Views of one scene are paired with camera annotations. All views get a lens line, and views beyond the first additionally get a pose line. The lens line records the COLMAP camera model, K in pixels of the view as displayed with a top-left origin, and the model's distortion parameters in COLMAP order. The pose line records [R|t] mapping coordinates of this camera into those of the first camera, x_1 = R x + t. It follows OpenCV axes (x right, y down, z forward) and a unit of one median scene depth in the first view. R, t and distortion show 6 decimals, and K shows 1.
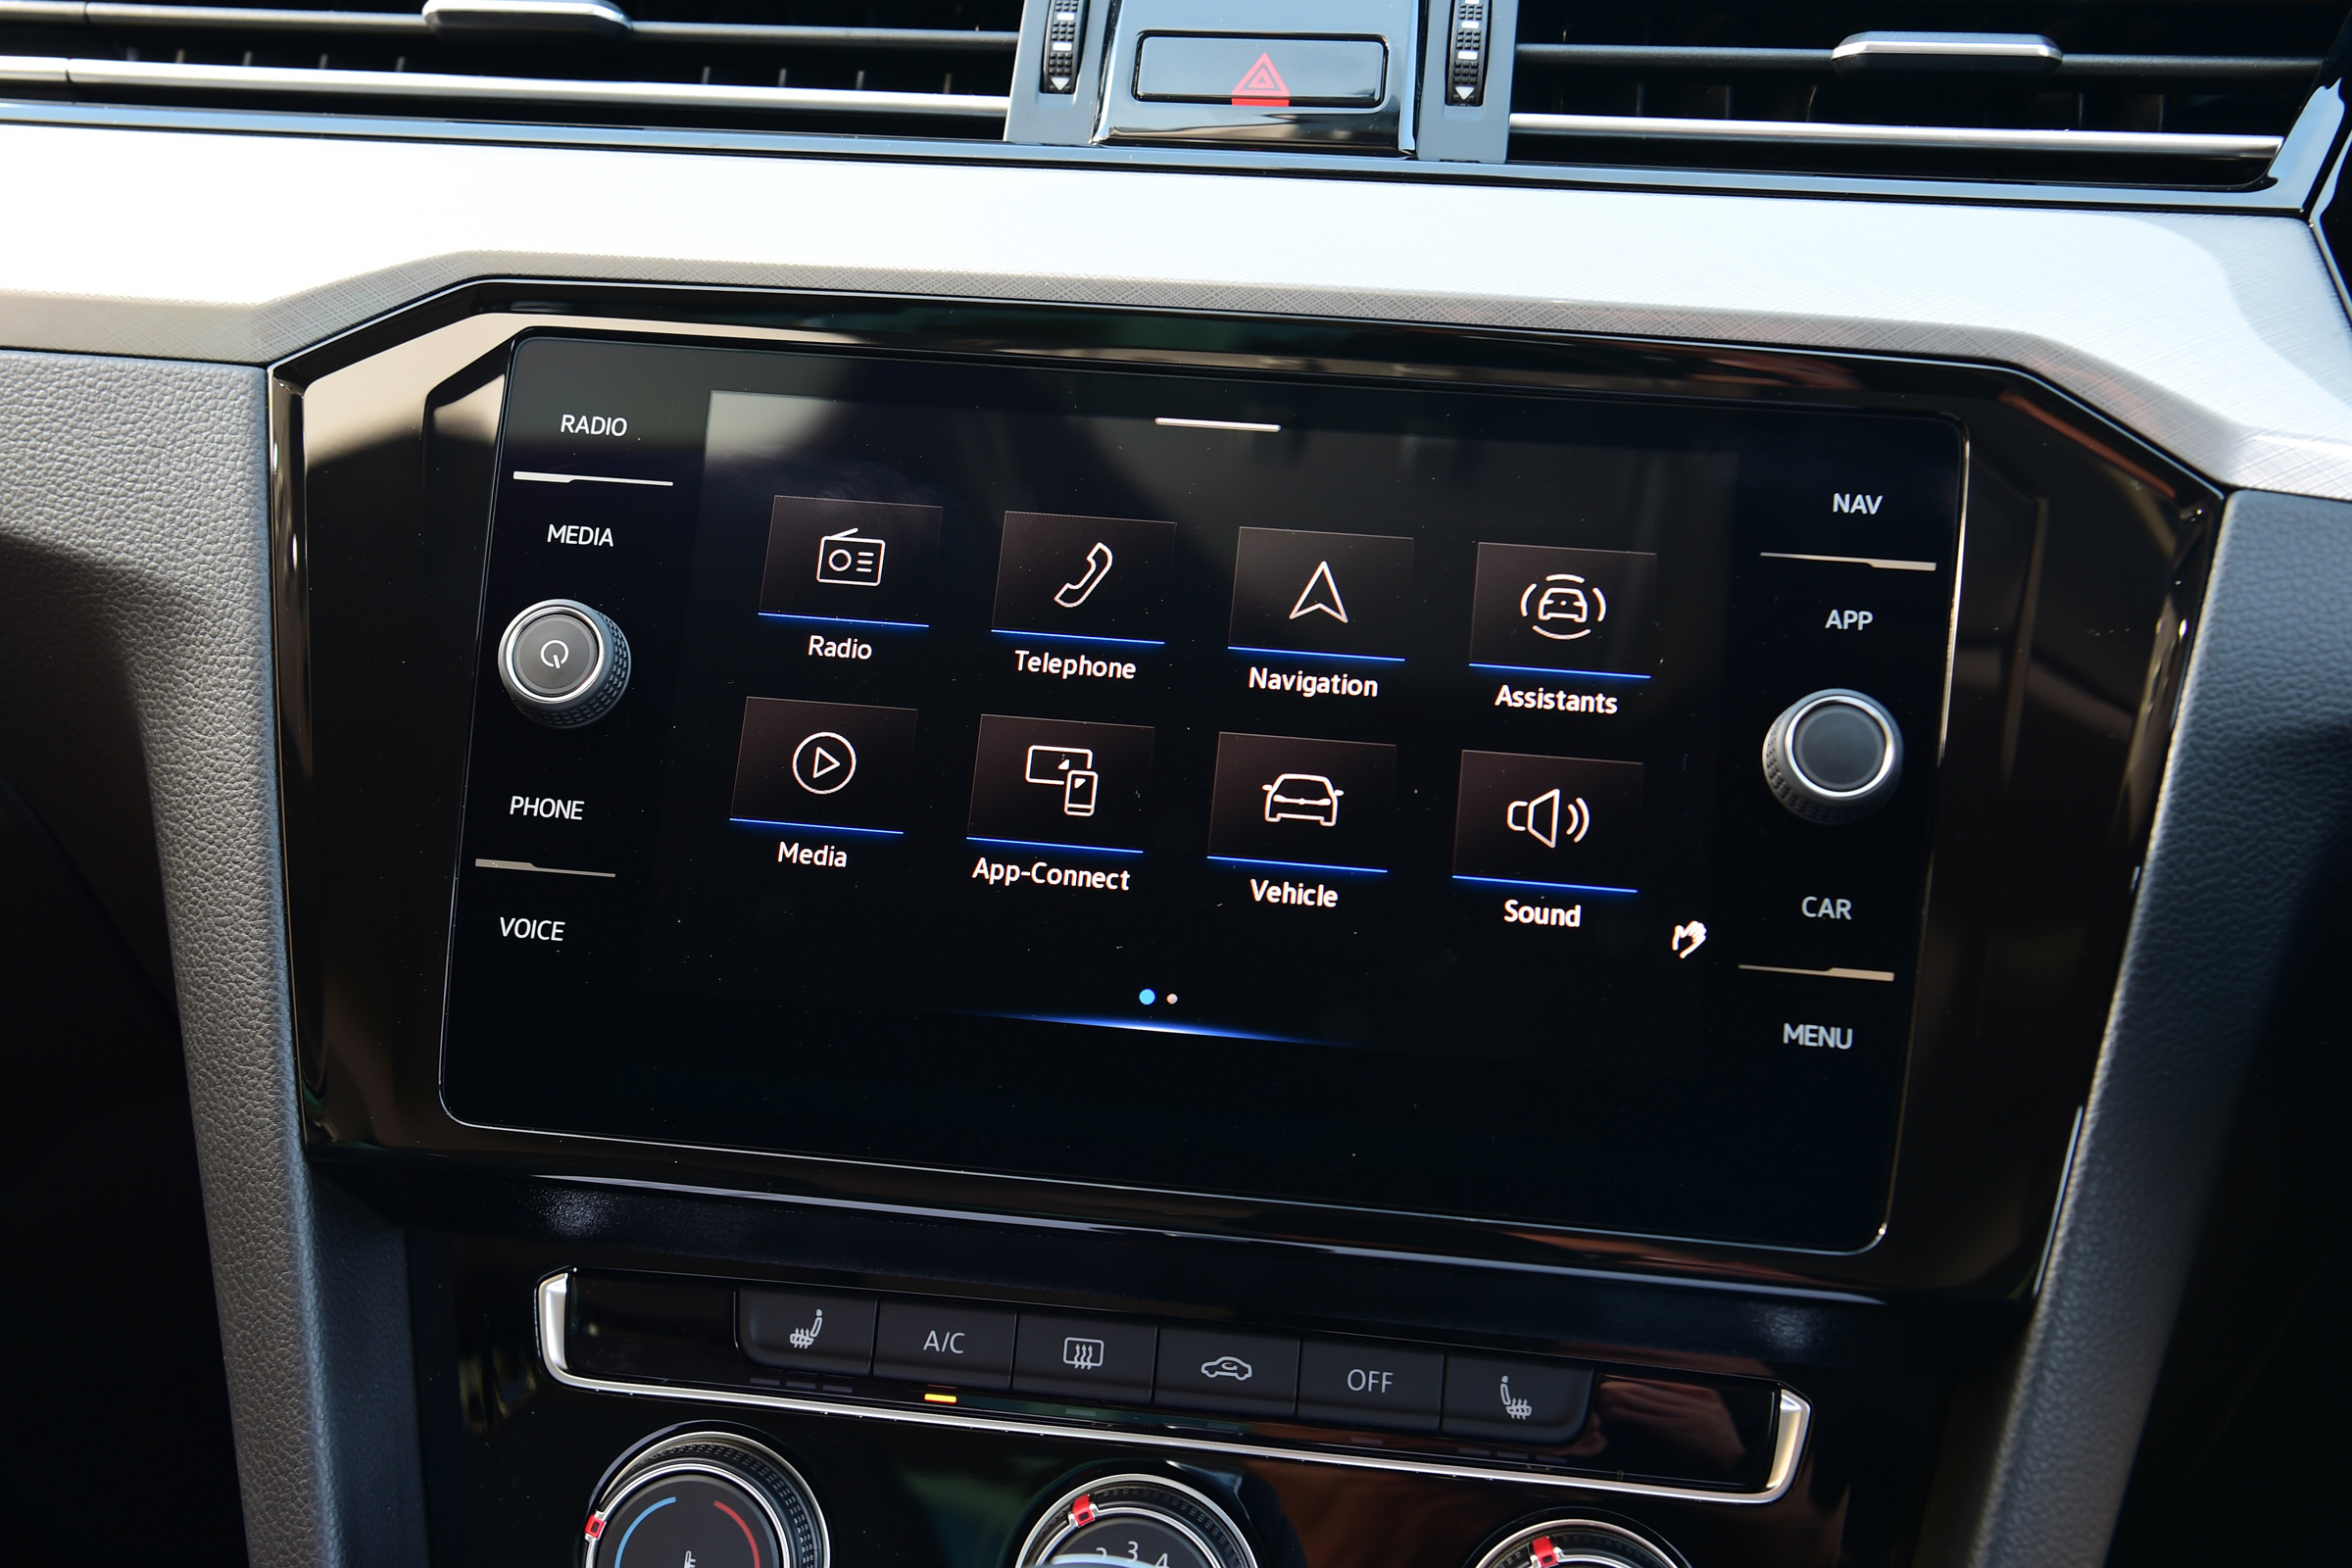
lens RADIAL K [[3005.6, 0, 1179.3], [0, 3005.6, 785.4], [0, 0, 1]] dist [0.009362, 0.000000]
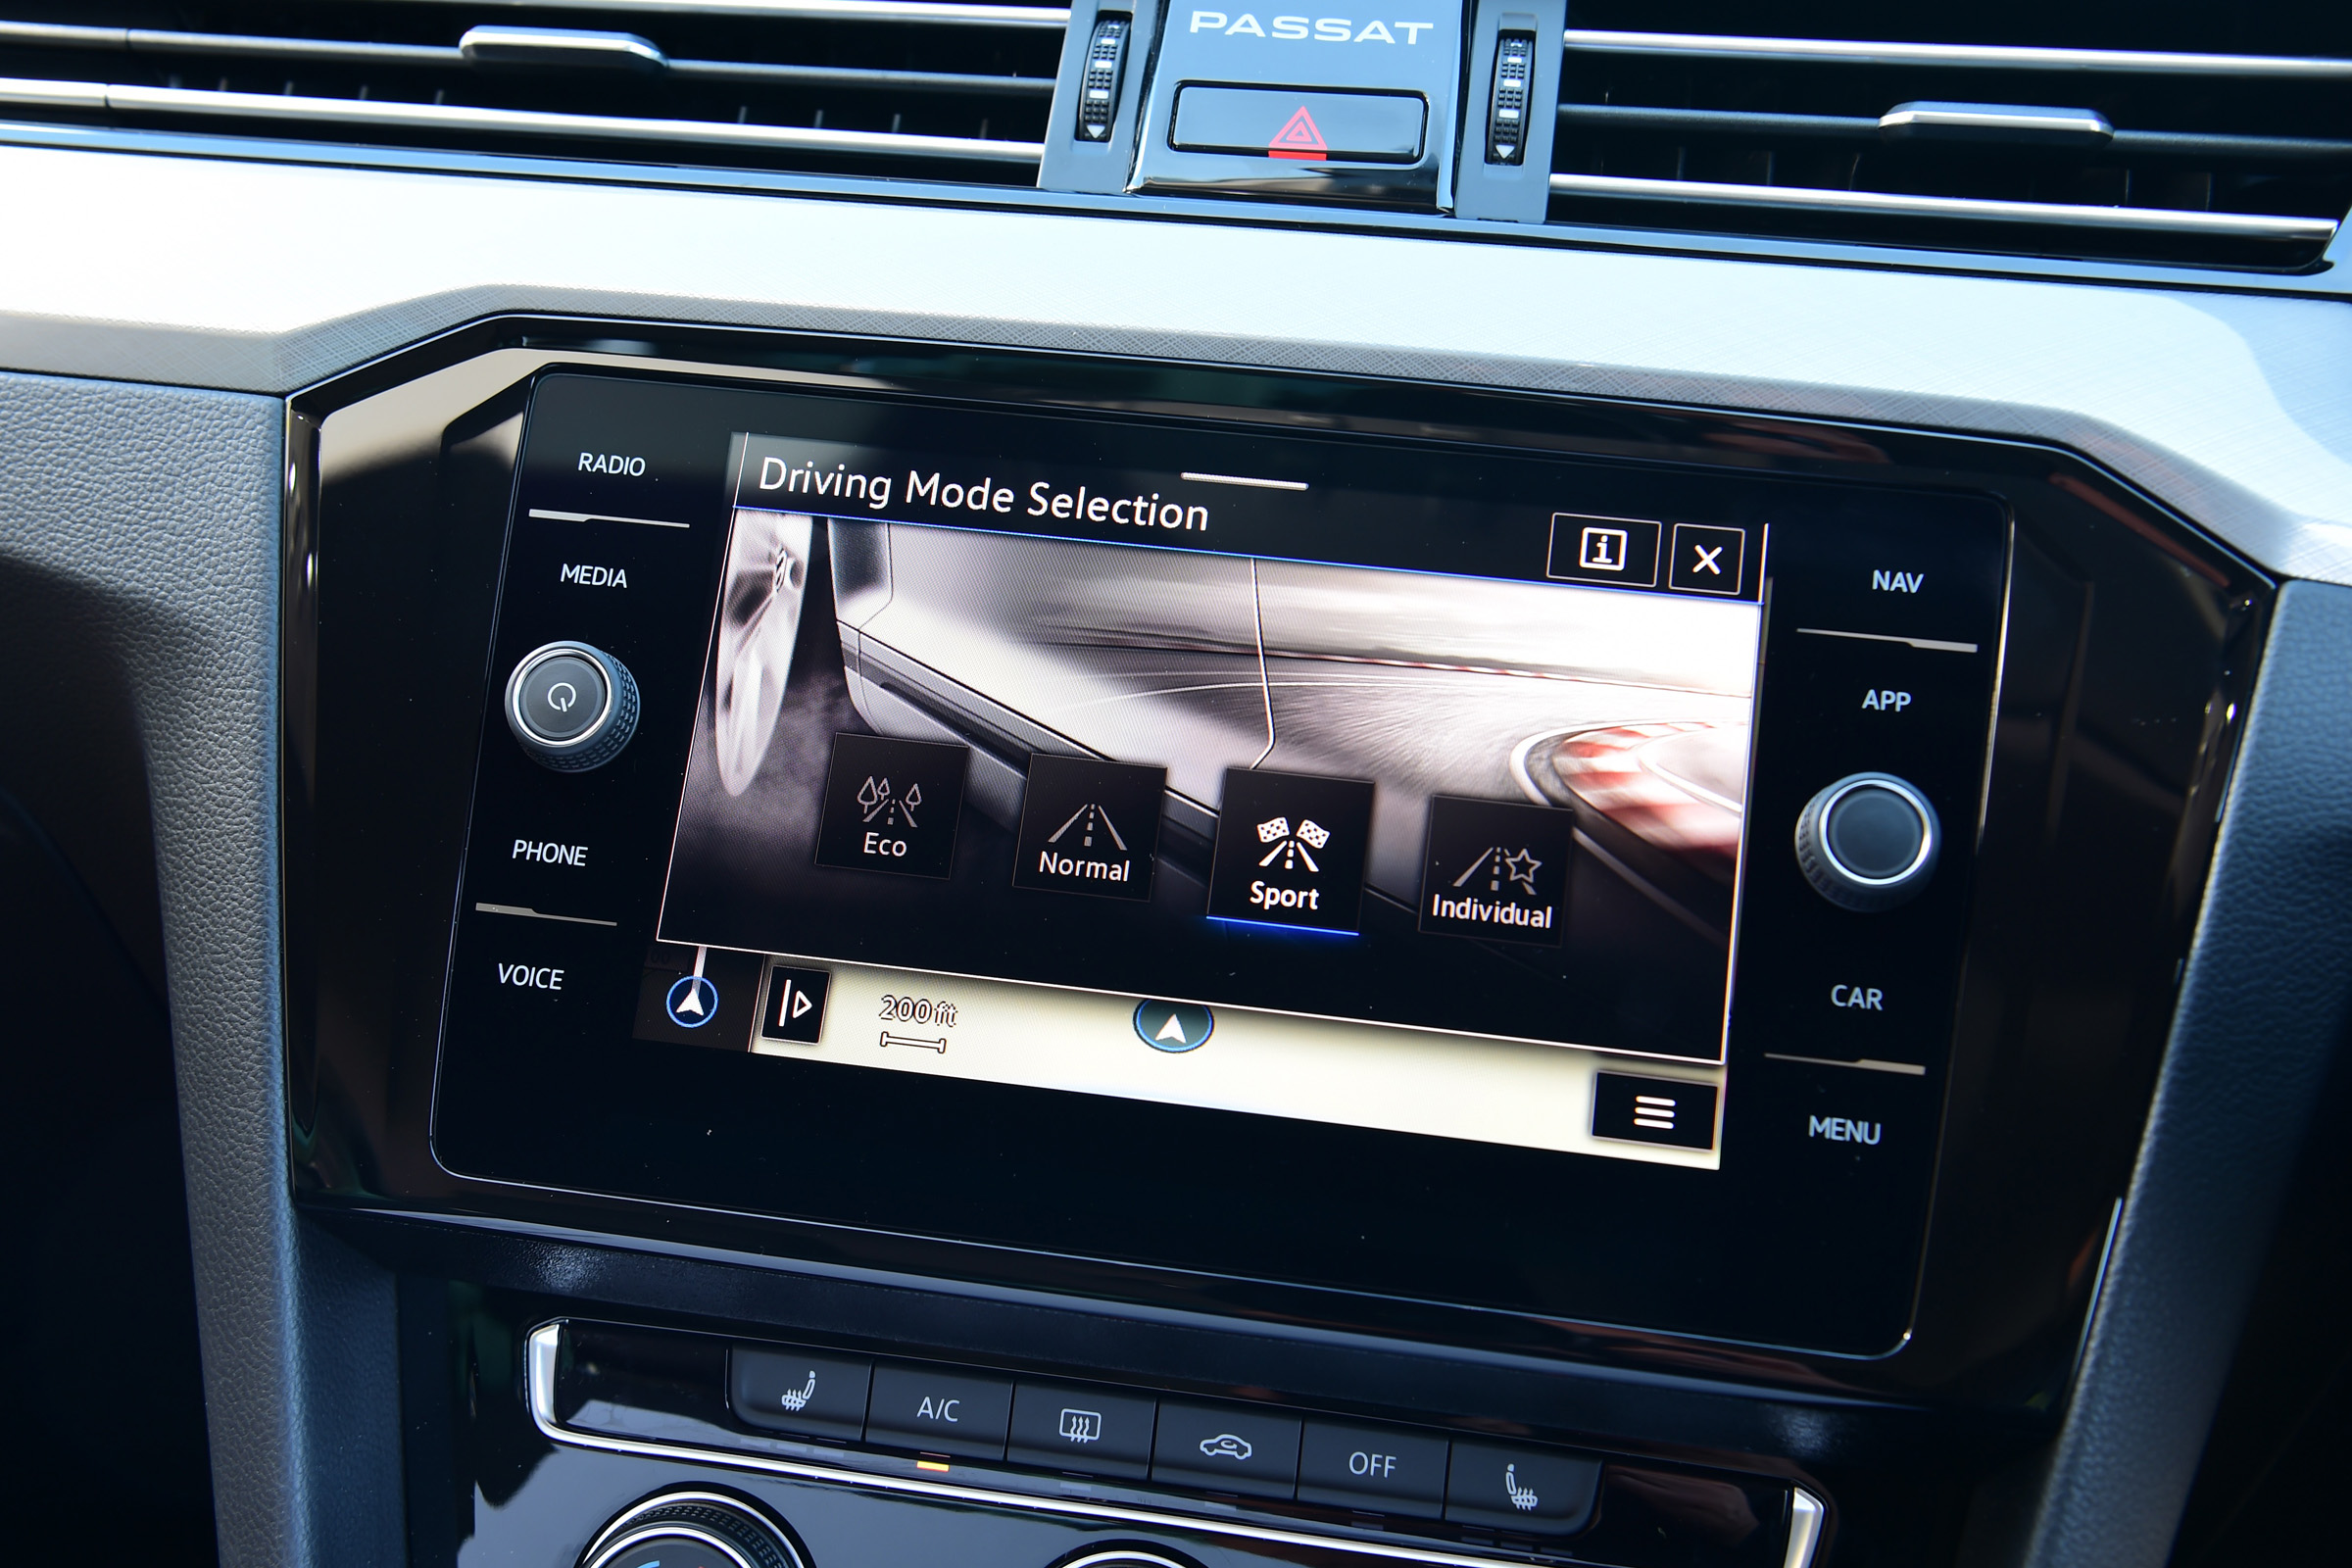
lens RADIAL K [[2686.3, 0, 1169.7], [0, 2686.3, 787.4], [0, 0, 1]] dist [-0.019793, 0.000000]
pose [[0.999509, 0.029272, -0.011201, 0.001040], [-0.029276, 0.999571, -0.000255, -0.019531], [0.011189, 0.000582, 0.999937, 0.126031]]
